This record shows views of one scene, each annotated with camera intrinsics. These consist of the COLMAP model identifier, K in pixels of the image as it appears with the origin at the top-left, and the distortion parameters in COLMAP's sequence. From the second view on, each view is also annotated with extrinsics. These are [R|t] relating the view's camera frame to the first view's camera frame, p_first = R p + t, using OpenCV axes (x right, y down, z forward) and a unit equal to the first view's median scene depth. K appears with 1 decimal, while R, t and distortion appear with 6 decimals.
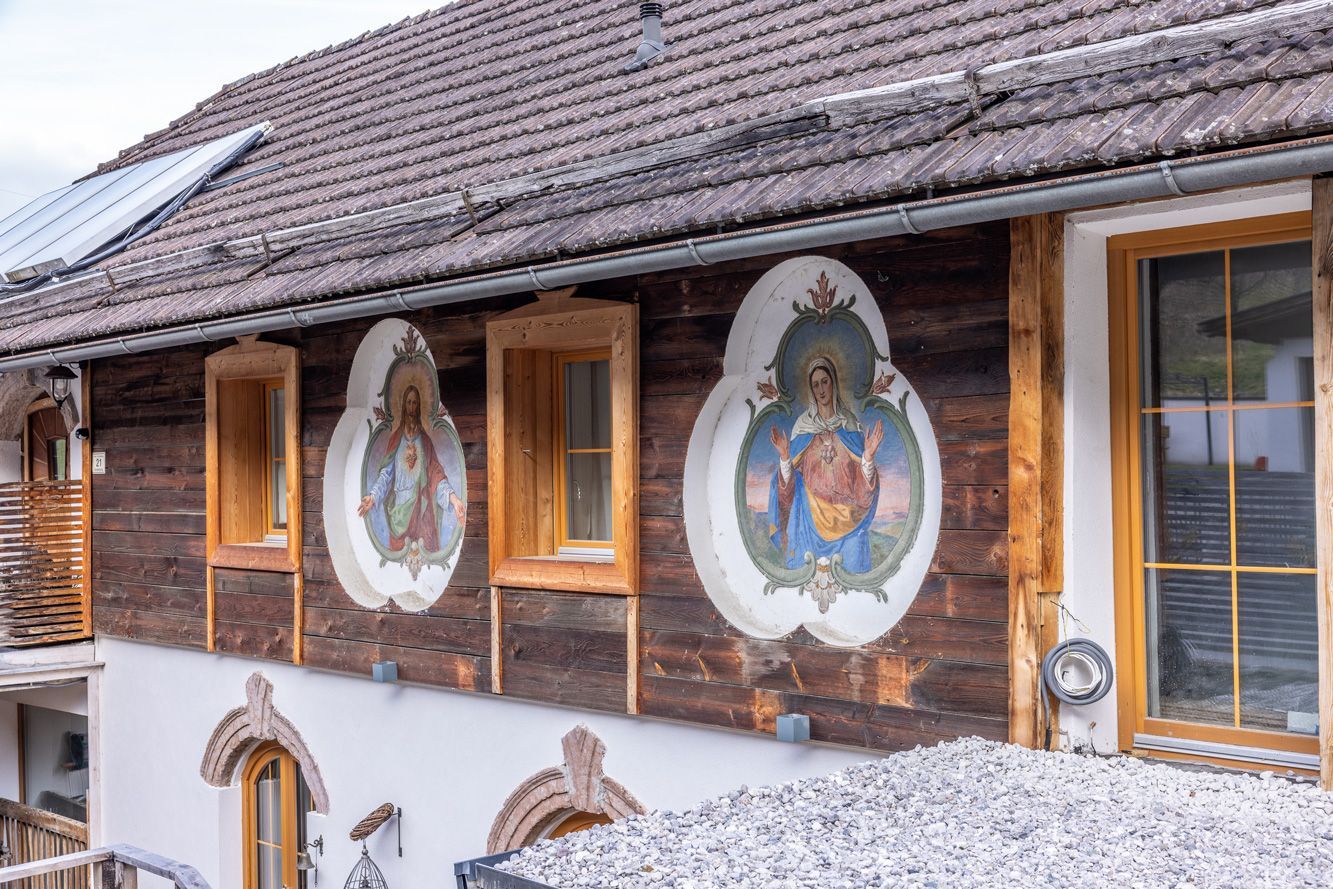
lens RADIAL K [[1644.9, 0, 701.7], [0, 1644.9, 443.8], [0, 0, 1]] dist [0.004473, -0.006684]
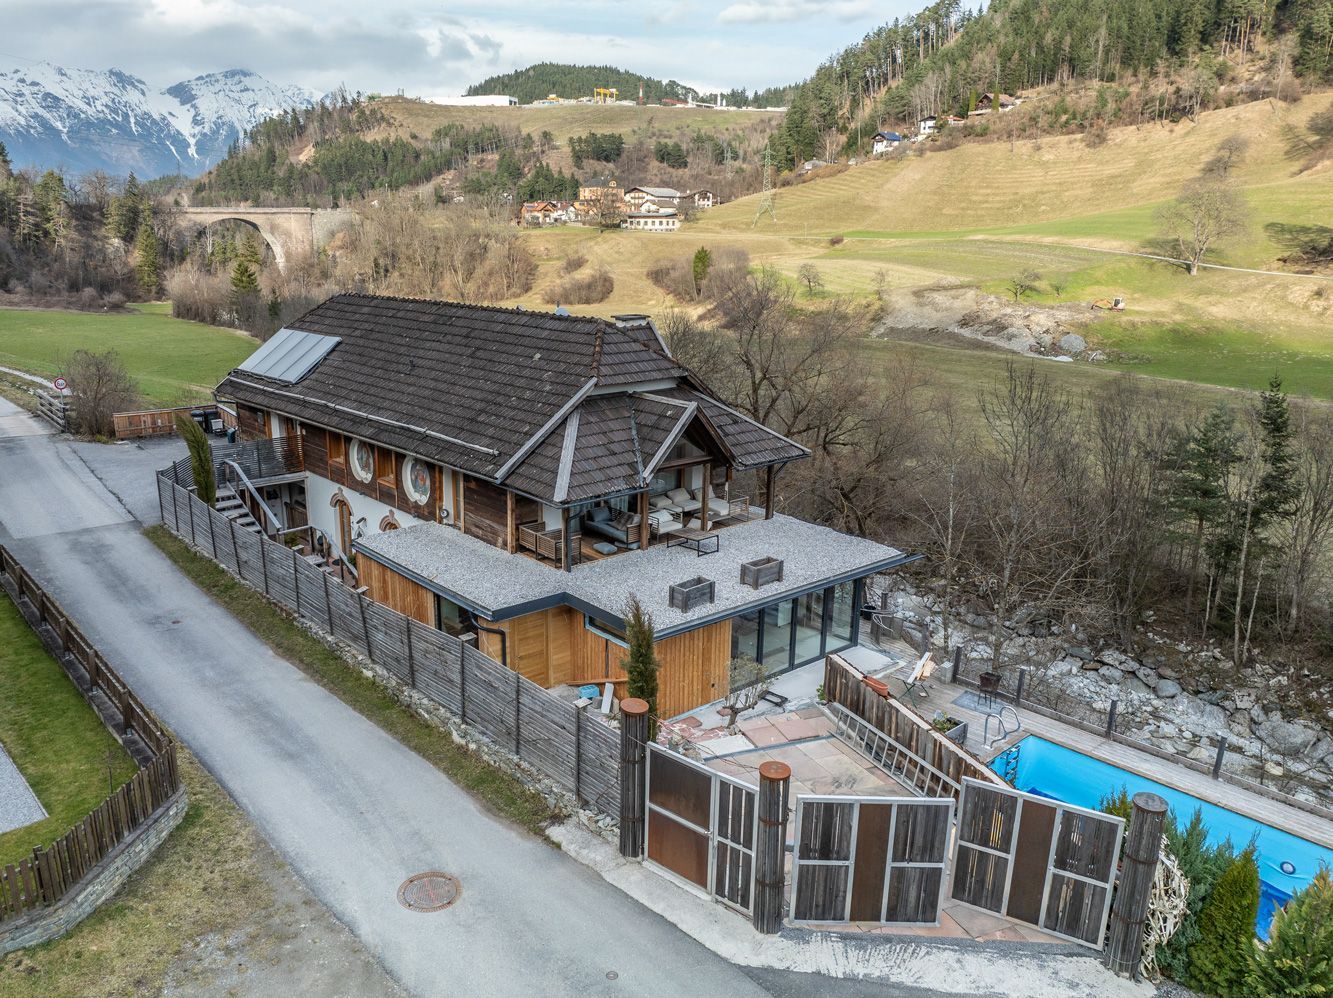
lens RADIAL K [[1014.6, 0, 623.1], [0, 1014.6, 532.6], [0, 0, 1]] dist [-0.040048, -0.003719]
pose [[0.998356, 0.042308, -0.038667, 0.879167], [-0.028873, 0.954010, 0.298381, -0.829748], [0.049513, -0.296774, 0.953663, -2.356913]]
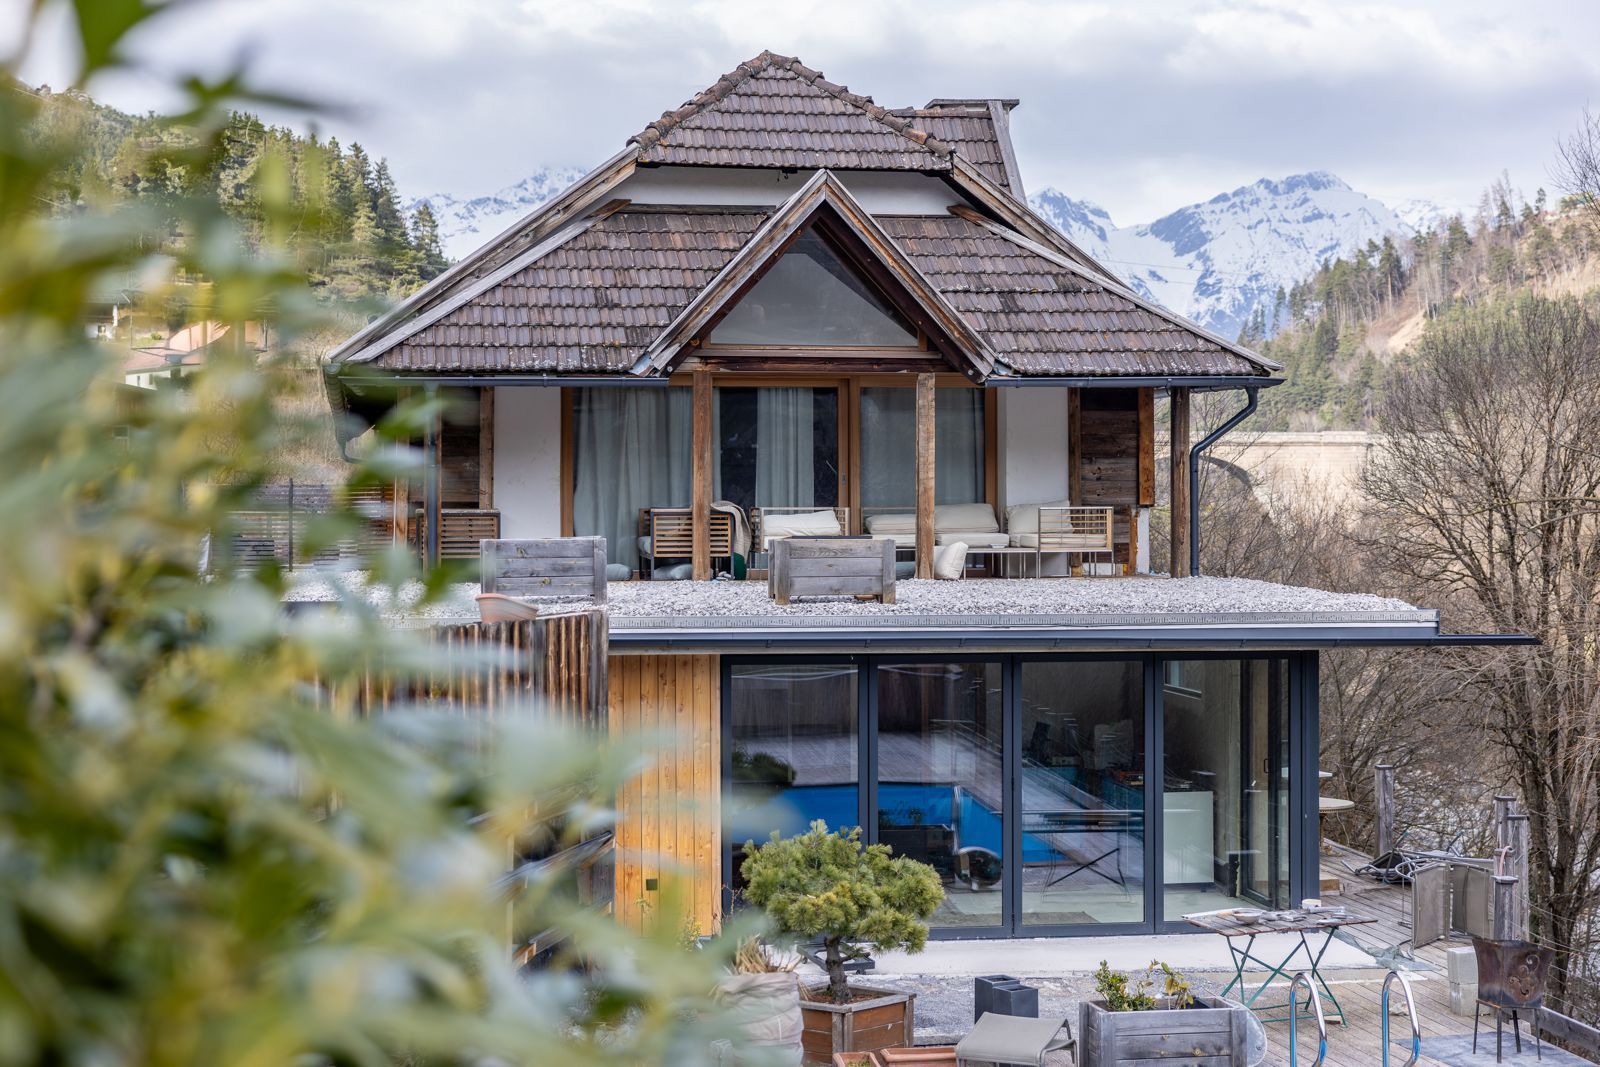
lens RADIAL K [[2496.1, 0, 800.0], [0, 2496.1, 533.5], [0, 0, 1]] dist [-0.009862, 0.024071]
pose [[0.827520, 0.025784, -0.560844, 2.443621], [-0.013895, 0.999579, 0.025452, -0.000893], [0.561265, -0.013269, 0.827530, -1.666380]]
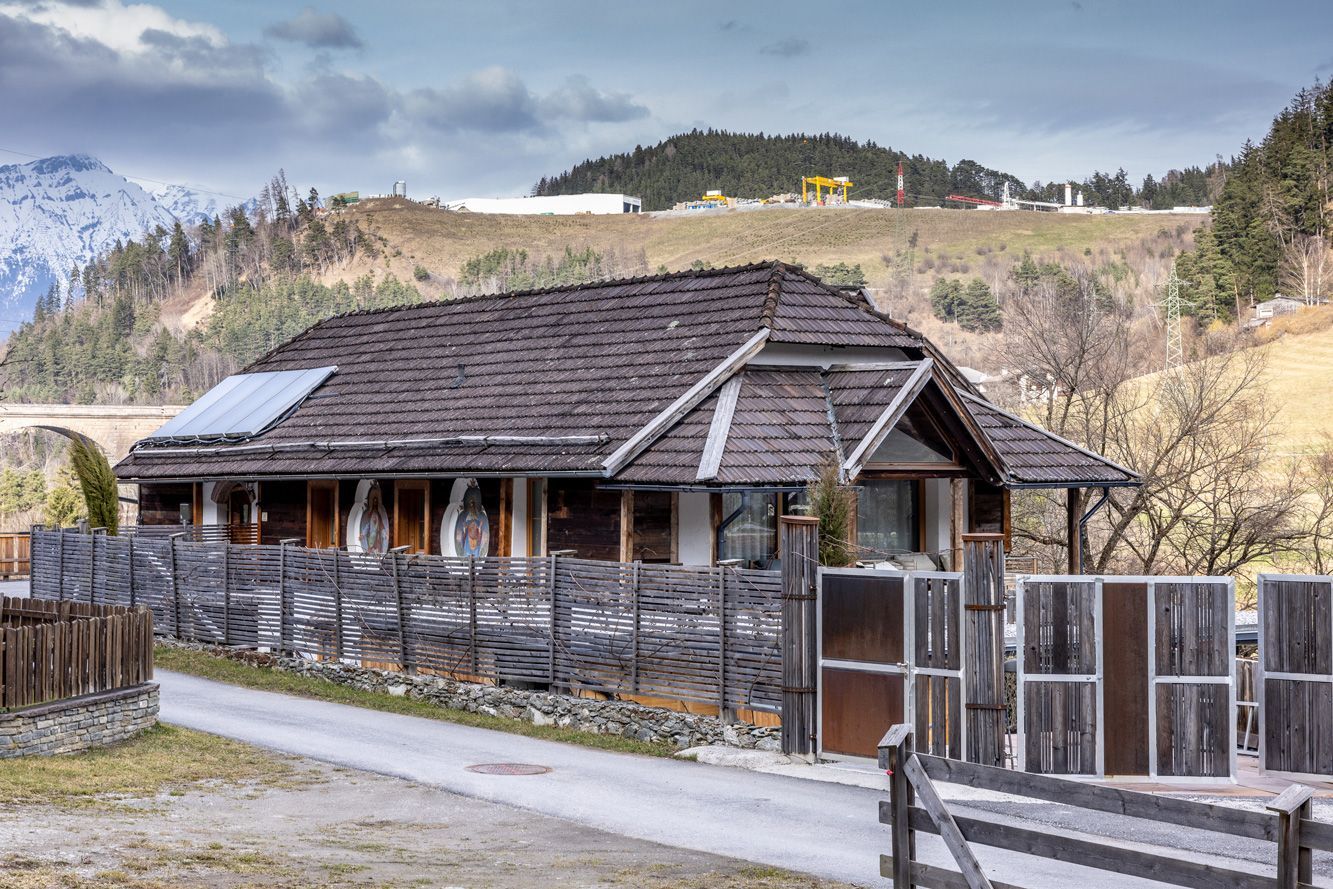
lens RADIAL K [[2329.5, 0, 666.5], [0, 2329.5, 444.5], [0, 0, 1]] dist [0.008975, 0.015010]
pose [[0.990600, 0.018805, -0.135489, 1.058208], [-0.019262, 0.999812, -0.002066, -0.152323], [0.135425, 0.004657, 0.990777, -3.588168]]
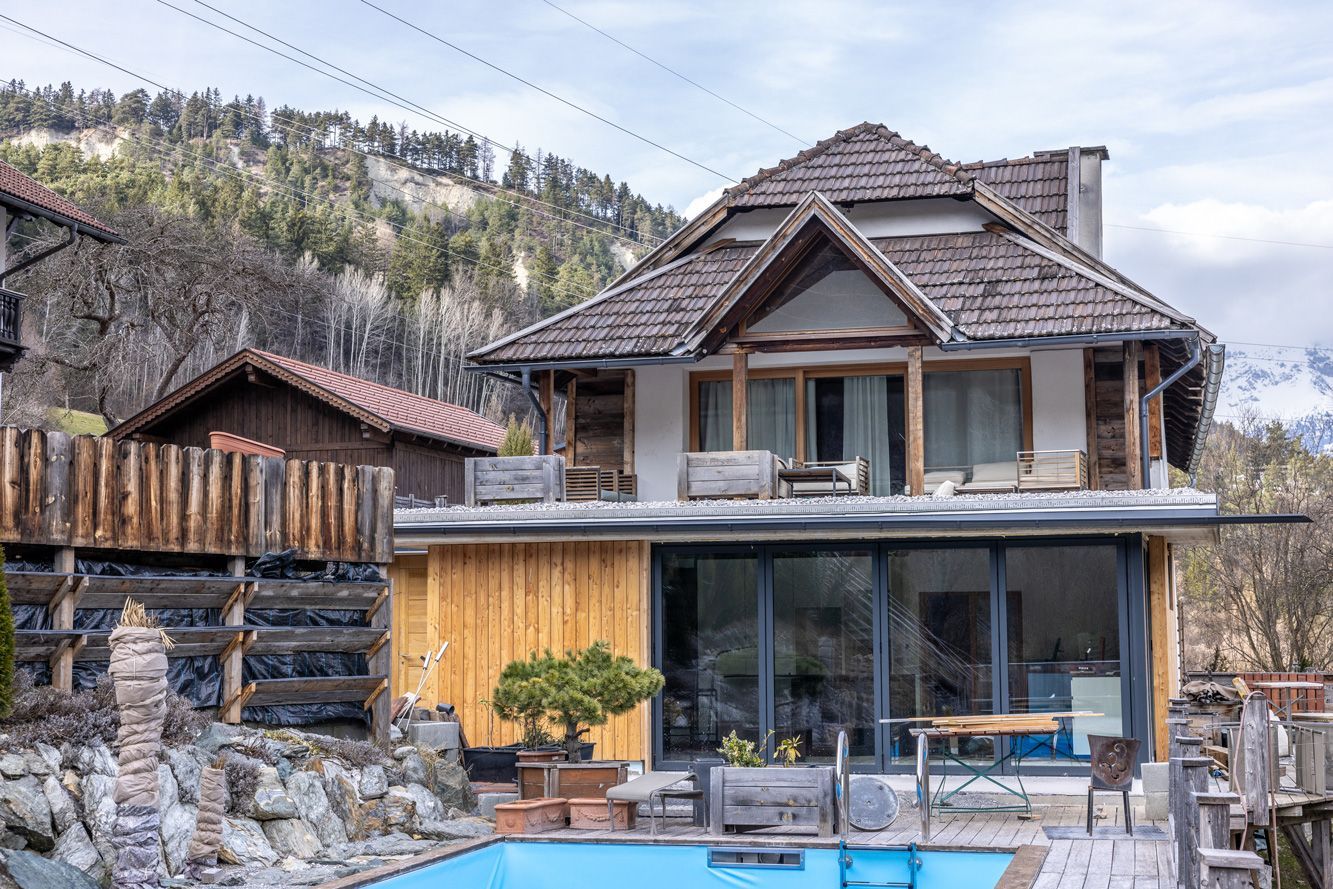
lens RADIAL K [[2021.1, 0, 666.5], [0, 2021.1, 444.5], [0, 0, 1]] dist [-0.003504, -0.010684]
pose [[0.528560, -0.063044, -0.846552, 3.193222], [-0.000788, 0.997202, -0.074755, 0.236025], [0.848895, 0.040179, 0.527032, -1.069071]]
